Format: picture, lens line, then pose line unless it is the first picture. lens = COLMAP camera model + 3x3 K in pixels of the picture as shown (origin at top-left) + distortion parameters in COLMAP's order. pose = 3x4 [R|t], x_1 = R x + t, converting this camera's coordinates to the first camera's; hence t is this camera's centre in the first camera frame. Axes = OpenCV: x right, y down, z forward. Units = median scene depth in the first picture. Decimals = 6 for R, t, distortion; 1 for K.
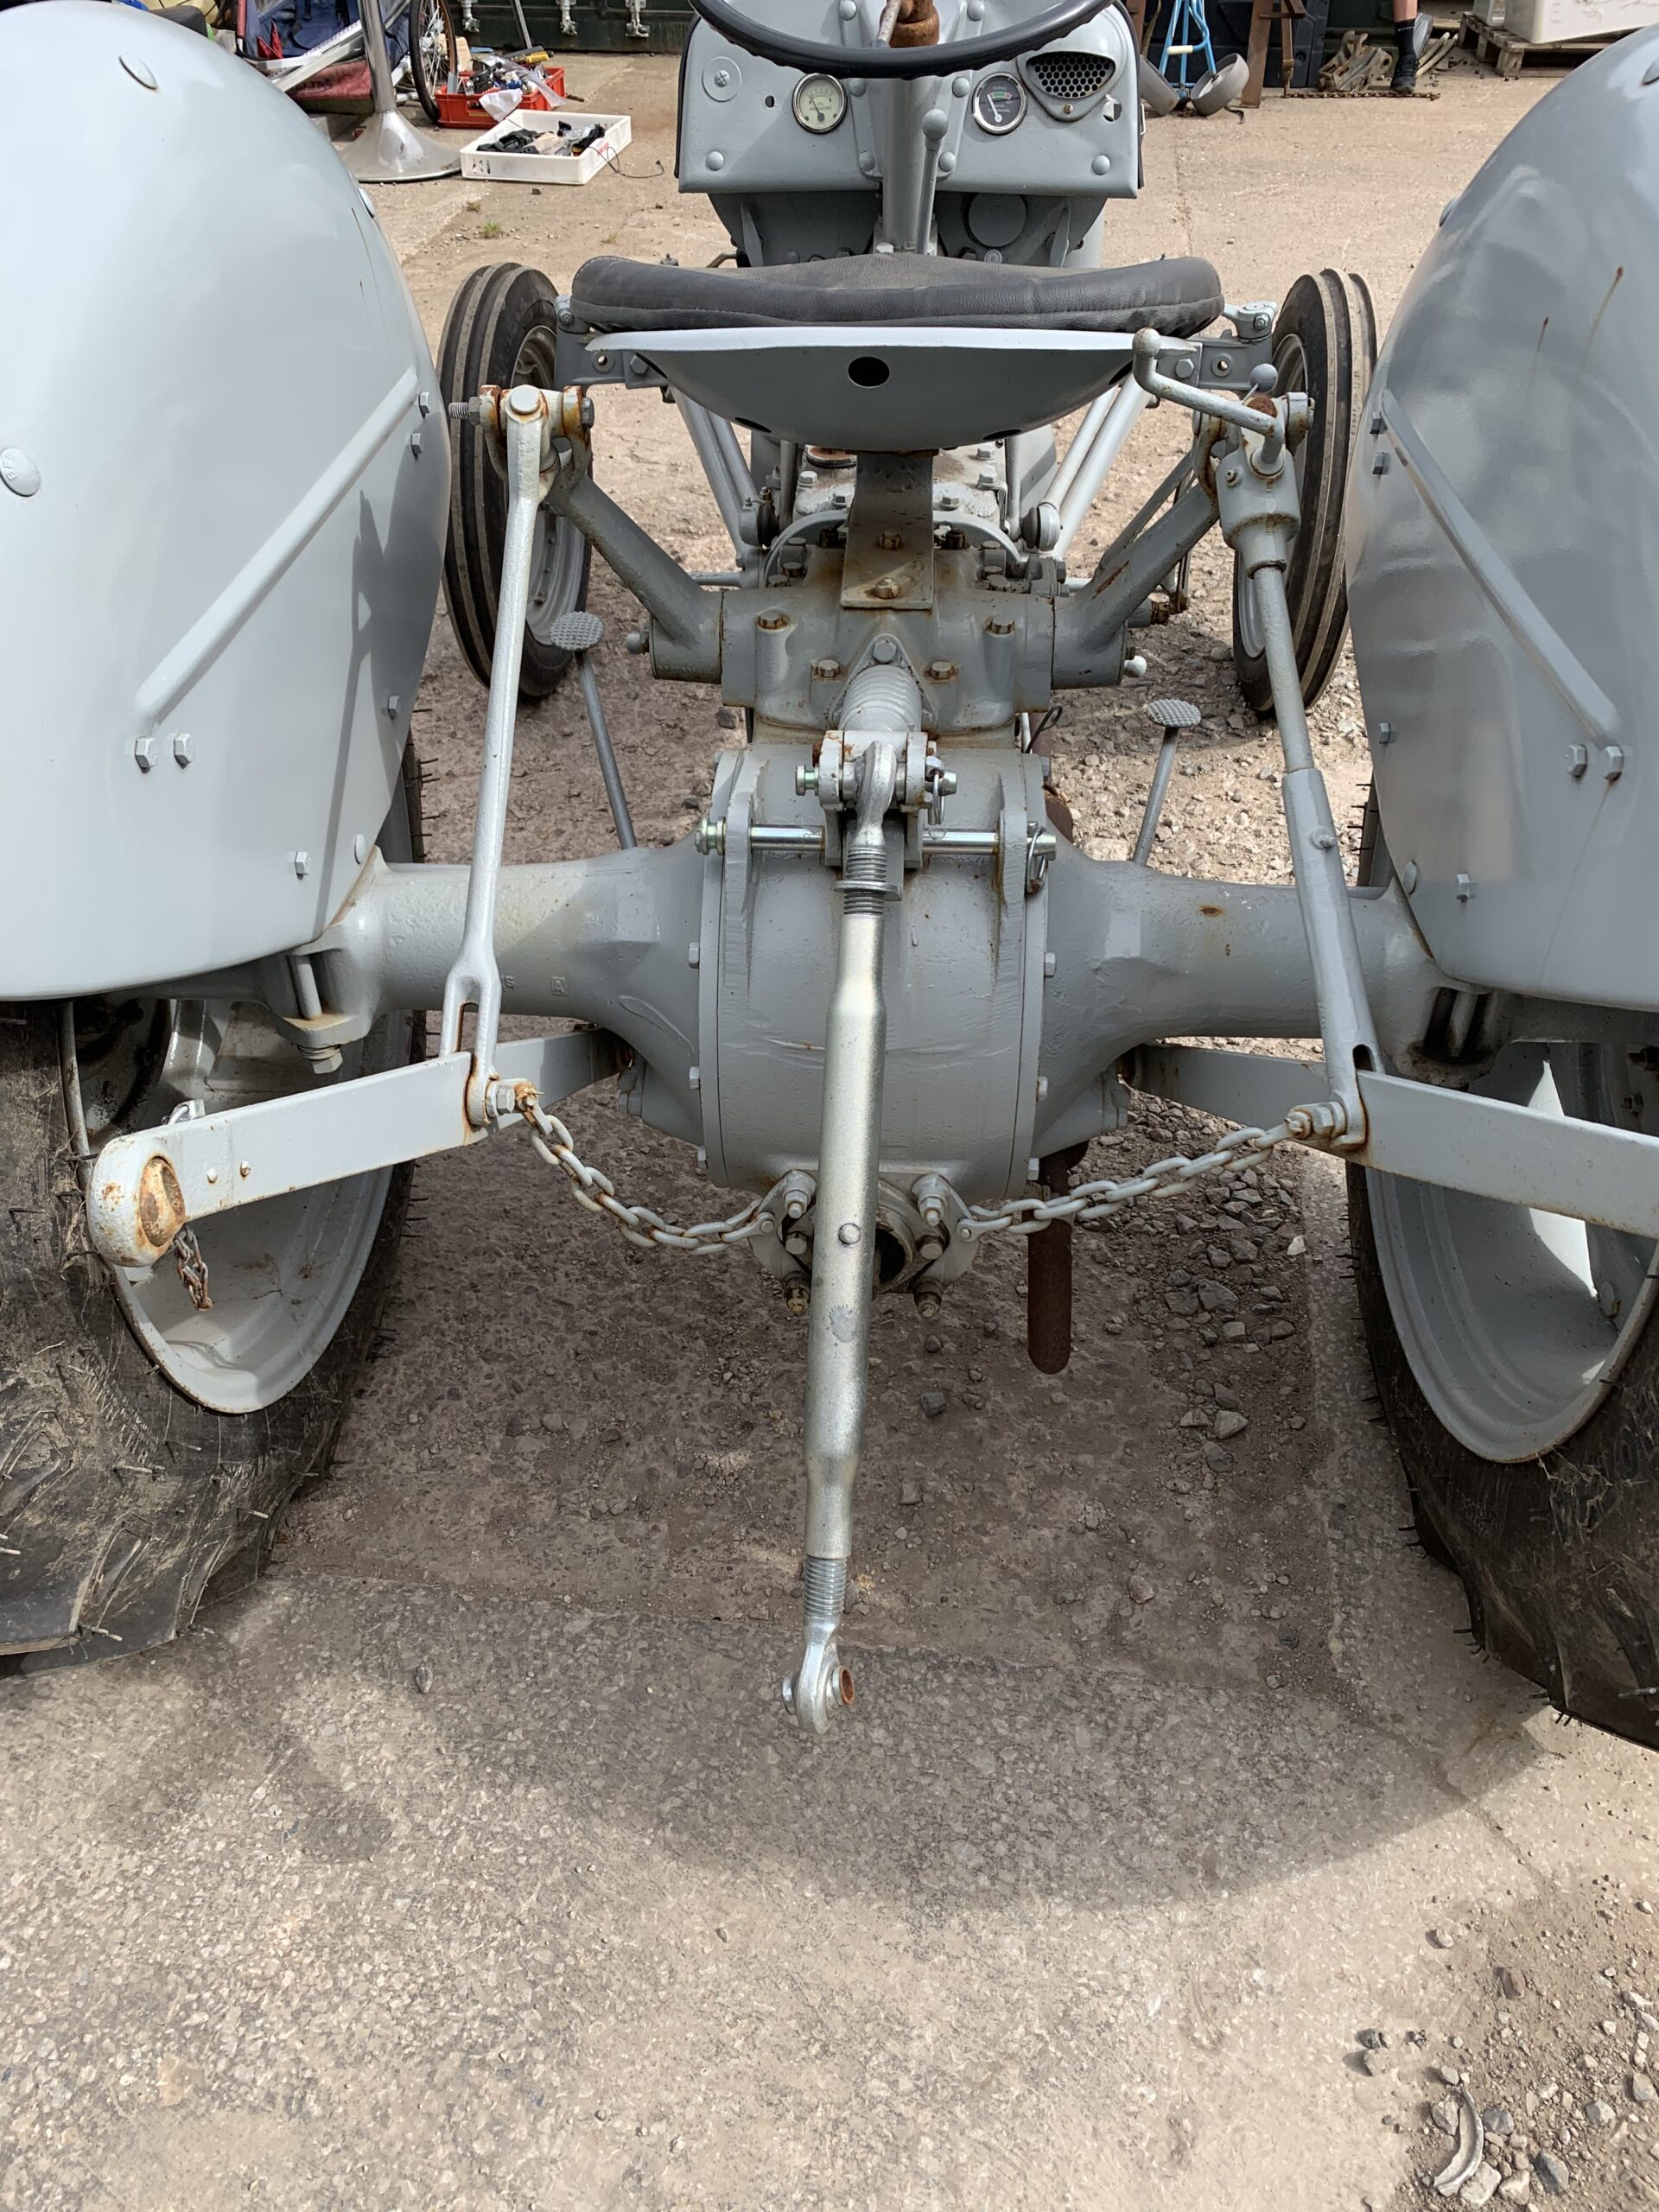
lens RADIAL K [[1621.6, 0, 829.5], [0, 1621.6, 1106.0], [0, 0, 1]] dist [-0.011957, 0.001043]
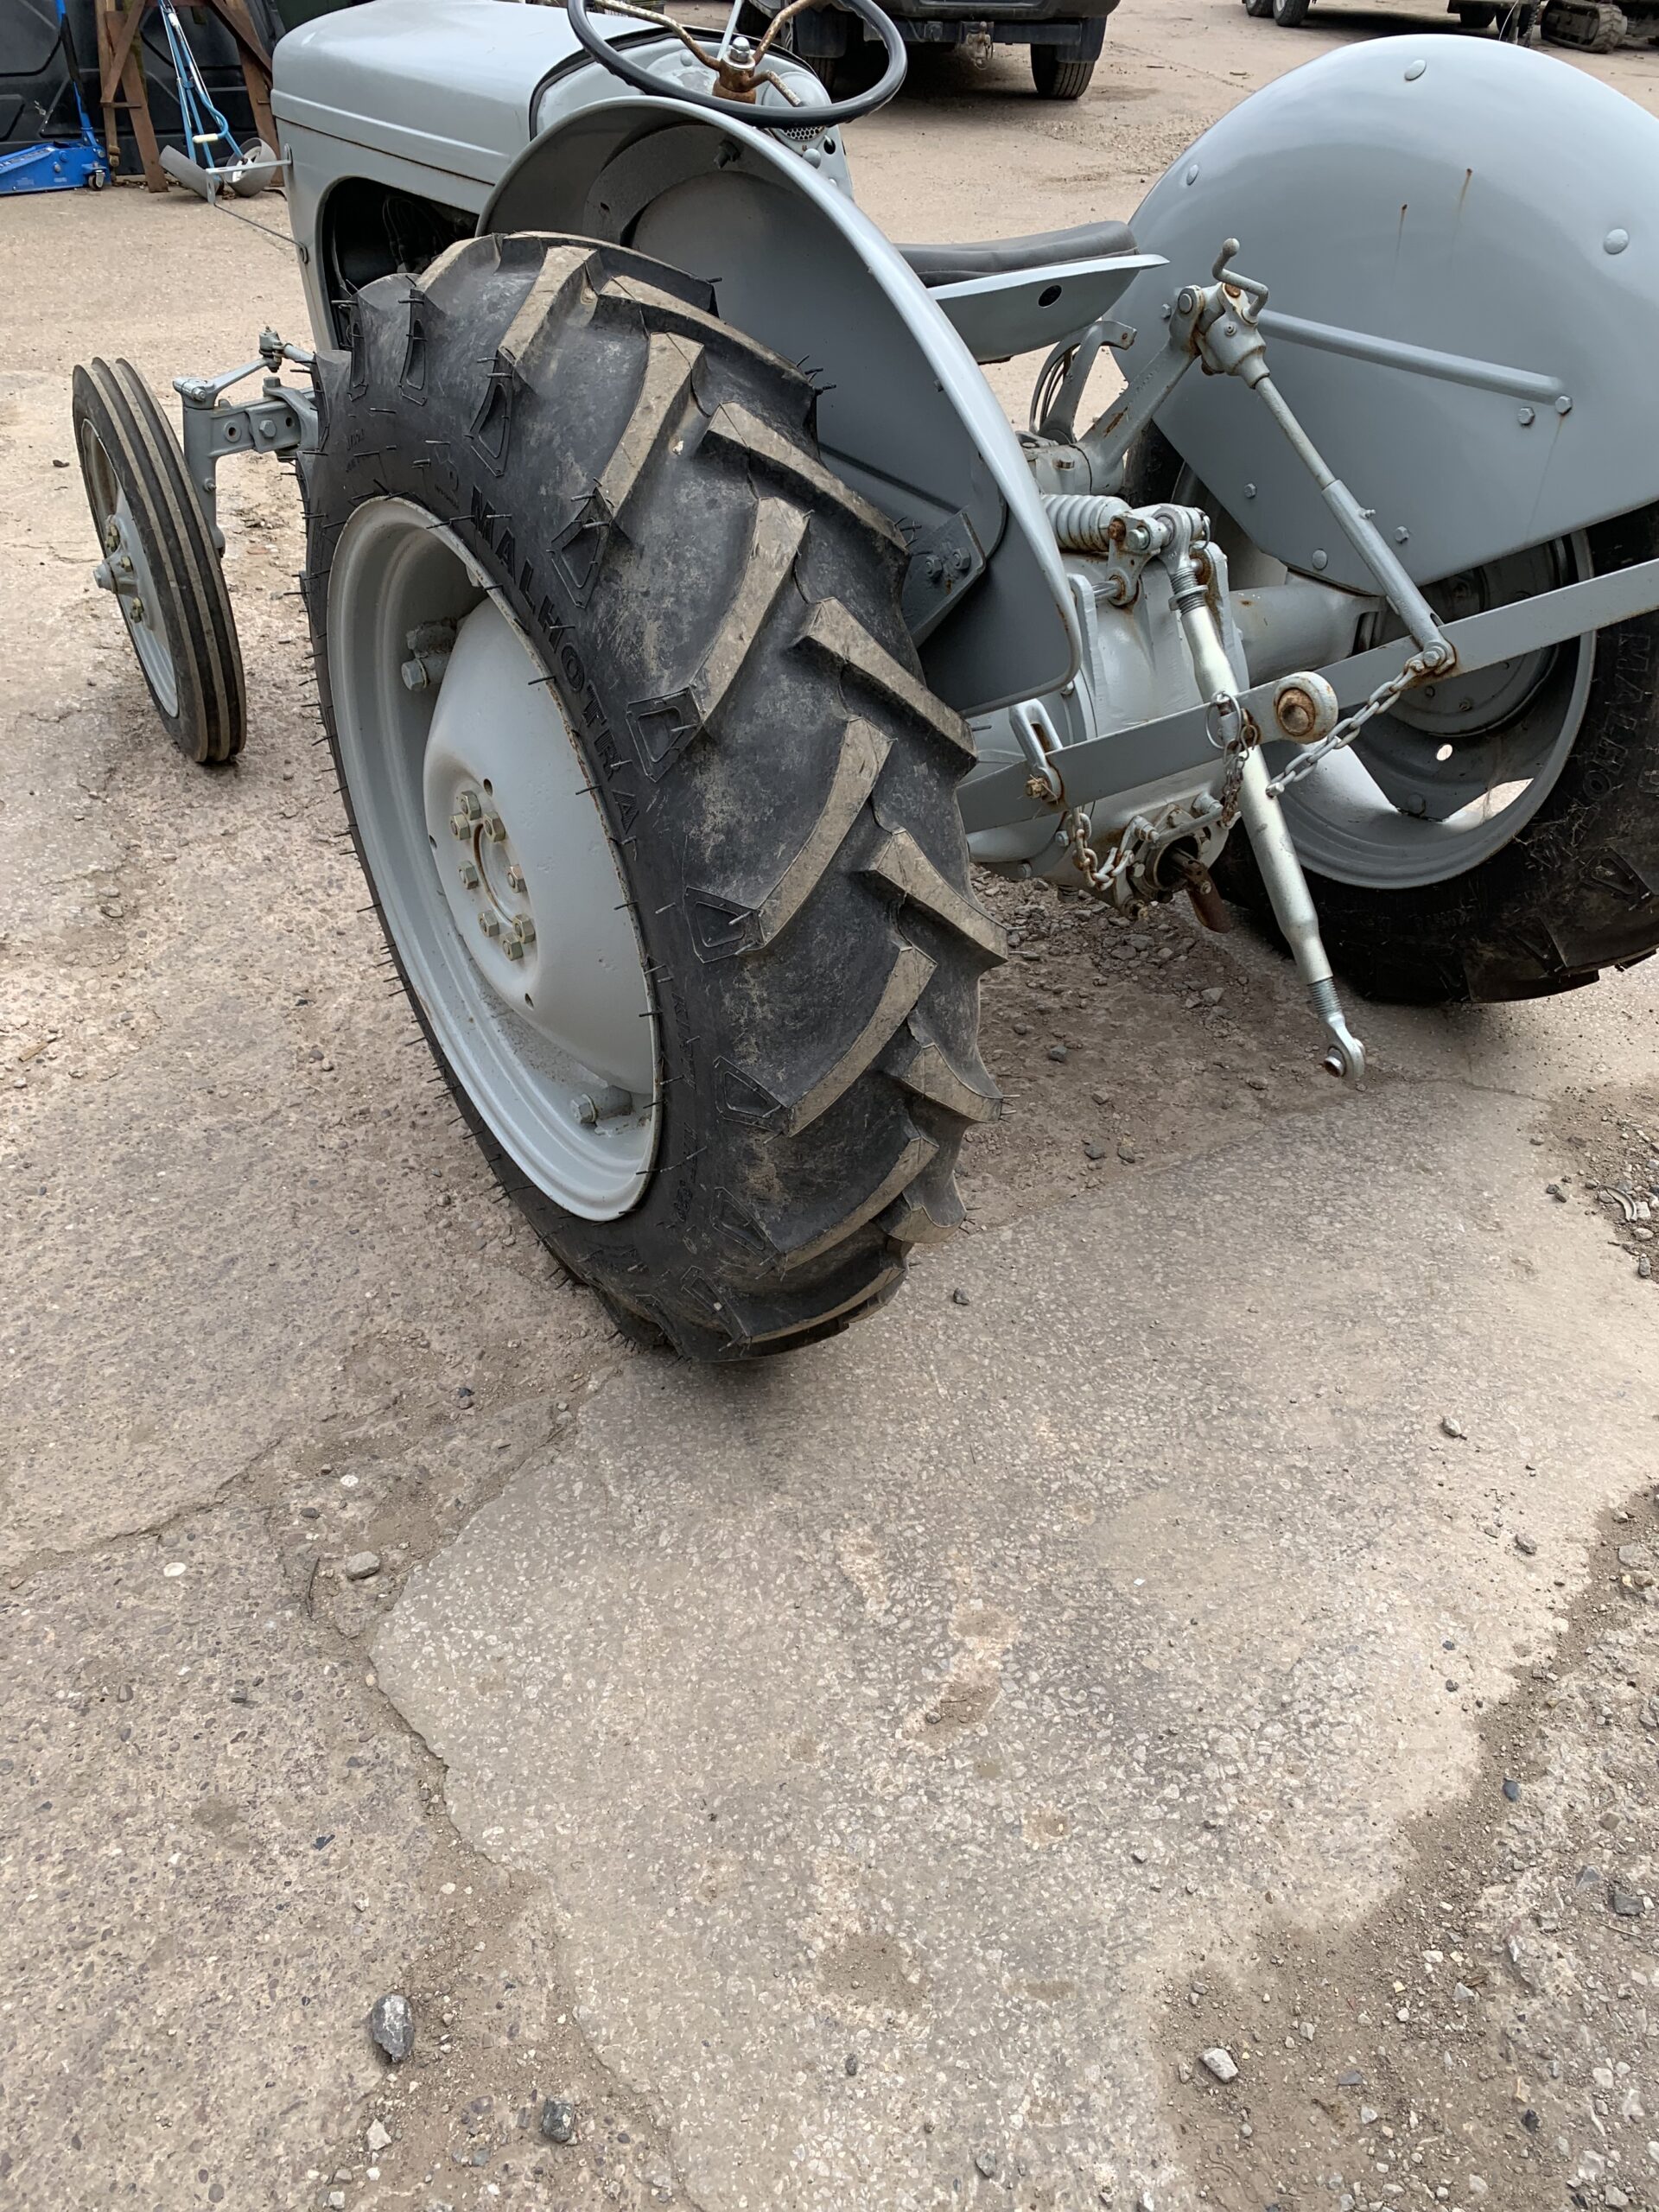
lens RADIAL K [[1713.7, 0, 829.5], [0, 1713.7, 1106.0], [0, 0, 1]] dist [0.014295, -0.009012]
pose [[0.794000, -0.346206, 0.499706, -1.112502], [0.378235, 0.924855, 0.039768, 0.124748], [-0.475923, 0.157430, 0.865282, -0.224310]]
